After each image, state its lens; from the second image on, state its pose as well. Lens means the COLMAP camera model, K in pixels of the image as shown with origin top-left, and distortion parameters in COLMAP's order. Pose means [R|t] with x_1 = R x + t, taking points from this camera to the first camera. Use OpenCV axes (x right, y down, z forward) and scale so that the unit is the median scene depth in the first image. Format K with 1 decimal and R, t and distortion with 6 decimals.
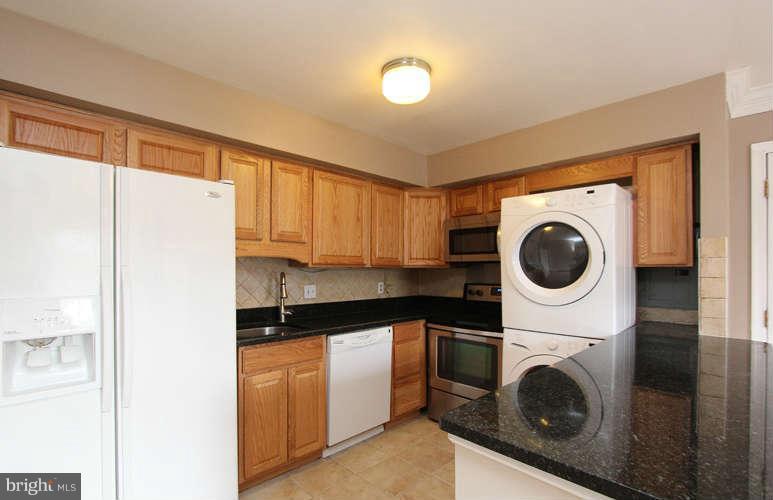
lens RADIAL K [[366.4, 0, 381.7], [0, 366.4, 267.3], [0, 0, 1]] dist [-0.003338, -0.000784]
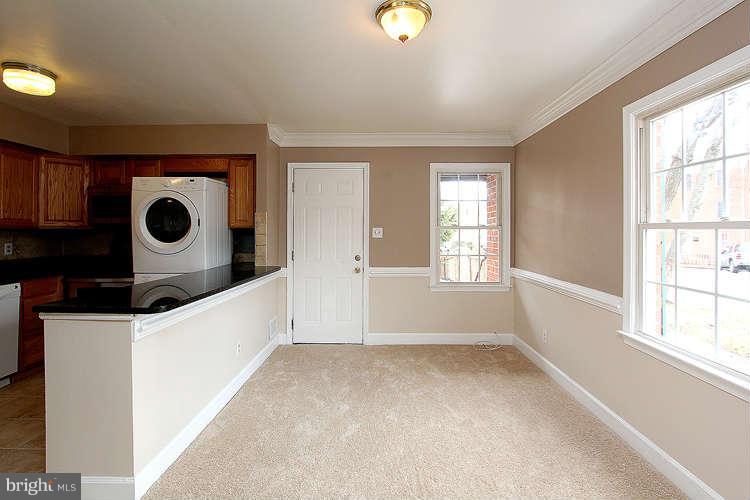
lens RADIAL K [[361.0, 0, 377.4], [0, 361.0, 229.6], [0, 0, 1]] dist [-0.004080, -0.000859]
pose [[0.715710, 0.000847, 0.698397, 0.045413], [-0.002053, 0.999997, 0.000891, 0.001651], [-0.698395, -0.002071, 0.715710, -0.522827]]
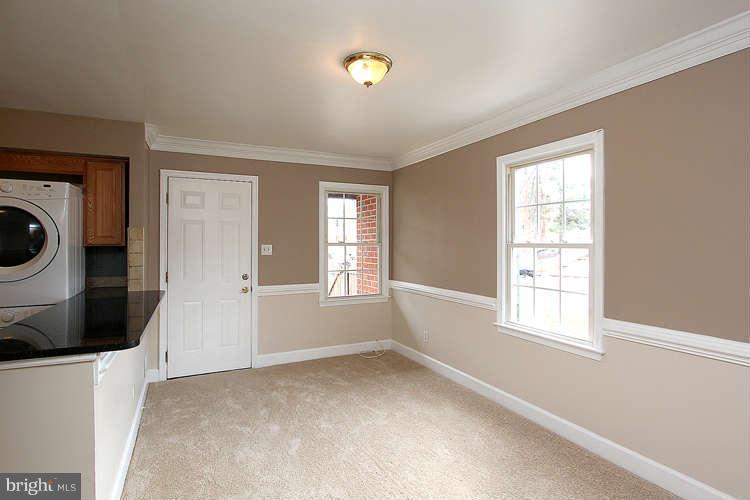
lens RADIAL K [[389.3, 0, 374.0], [0, 389.3, 239.1], [0, 0, 1]] dist [-0.002432, -0.000095]
pose [[0.328897, 0.008191, 0.944330, -0.233860], [-0.001932, 0.999966, -0.008001, -0.014787], [-0.944364, 0.000807, 0.328902, -0.364181]]
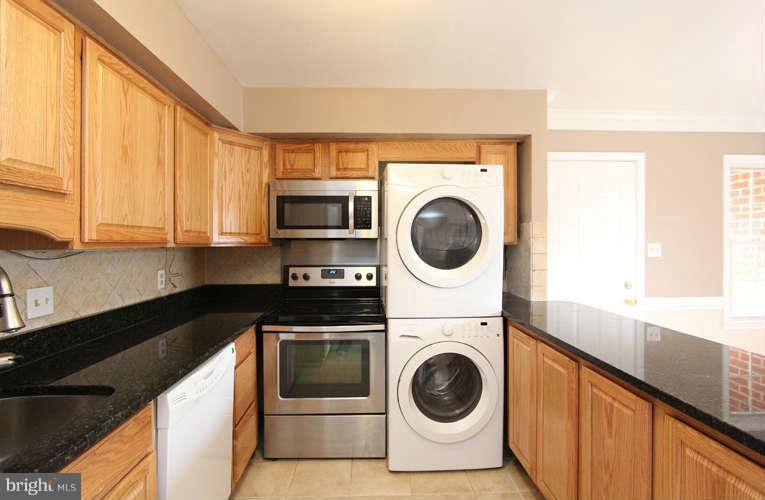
lens RADIAL K [[363.8, 0, 380.4], [0, 363.8, 246.1], [0, 0, 1]] dist [-0.002853, 0.000685]
pose [[0.675482, -0.010024, 0.737309, -0.272822], [0.000146, 0.999909, 0.013460, -0.010809], [-0.737377, -0.008984, 0.675422, 0.421836]]
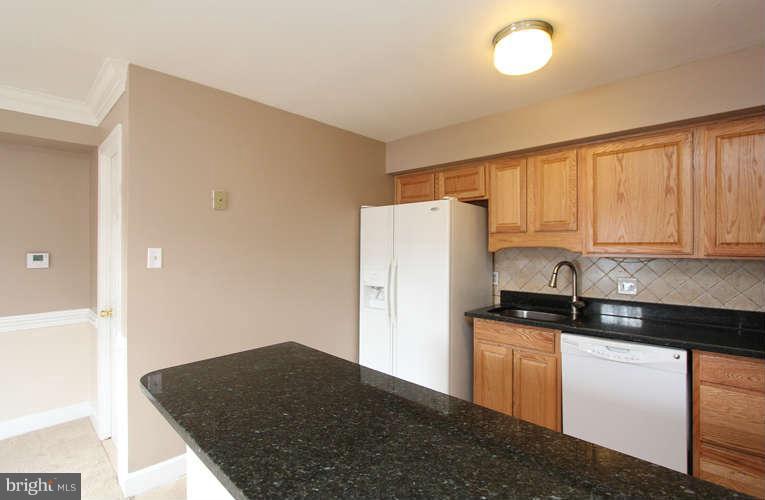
lens RADIAL K [[363.8, 0, 380.4], [0, 363.8, 246.1], [0, 0, 1]] dist [-0.002853, 0.000685]
pose [[0.033179, -0.004363, -0.999440, 0.684285], [0.004991, 0.999979, -0.004199, -0.025453], [0.999437, -0.004849, 0.033200, 0.470531]]
